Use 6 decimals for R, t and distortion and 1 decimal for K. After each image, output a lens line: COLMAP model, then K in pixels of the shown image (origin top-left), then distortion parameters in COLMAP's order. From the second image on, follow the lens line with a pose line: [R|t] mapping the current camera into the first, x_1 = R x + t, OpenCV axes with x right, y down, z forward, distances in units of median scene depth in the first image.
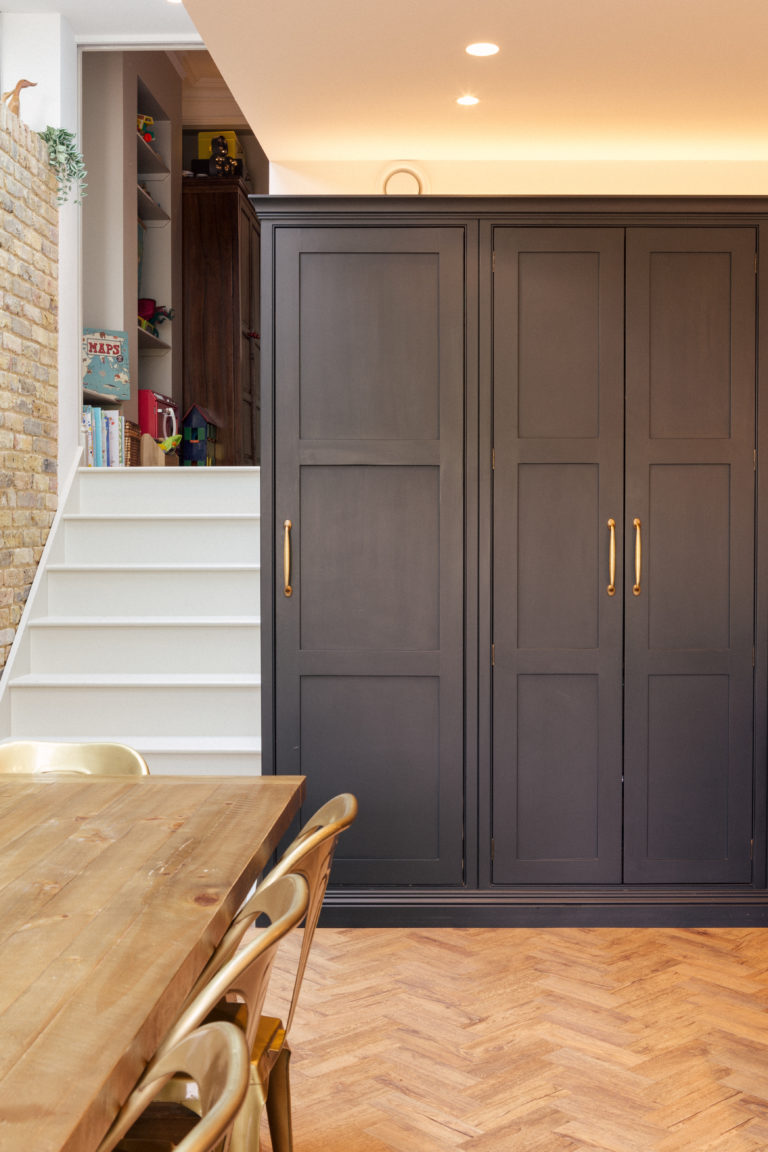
lens RADIAL K [[1288.2, 0, 387.8], [0, 1288.2, 559.9], [0, 0, 1]] dist [-0.028281, -0.030025]
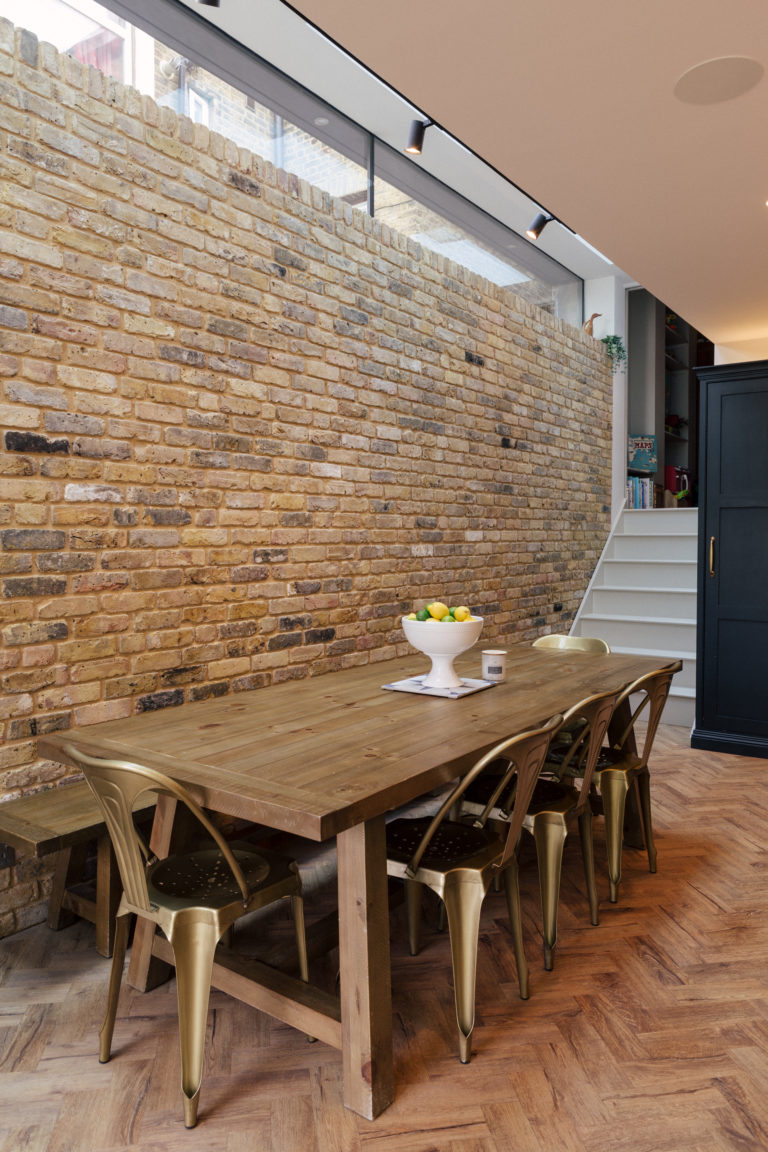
lens RADIAL K [[739.4, 0, 436.6], [0, 739.4, 563.1], [0, 0, 1]] dist [-0.007316, 0.000193]
pose [[0.861395, 0.018960, -0.507582, 0.088867], [-0.016806, 0.999820, 0.008826, 0.003806], [0.507658, 0.000928, 0.861558, -0.104400]]
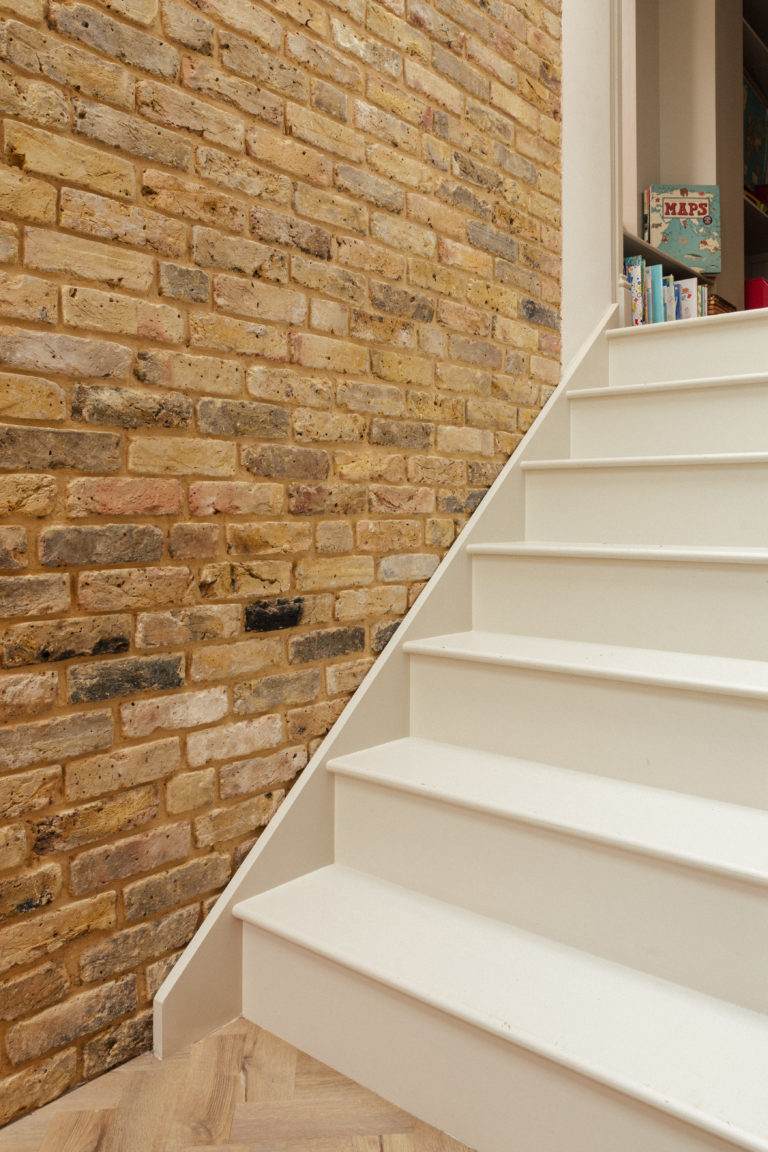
lens RADIAL K [[896.7, 0, 420.1], [0, 896.7, 496.4], [0, 0, 1]] dist [-0.006142, 0.004986]
pose [[0.811020, -0.004623, -0.585000, -0.045138], [-0.017541, 0.999327, -0.032217, 0.036716], [0.584755, 0.036390, 0.810393, 0.603405]]
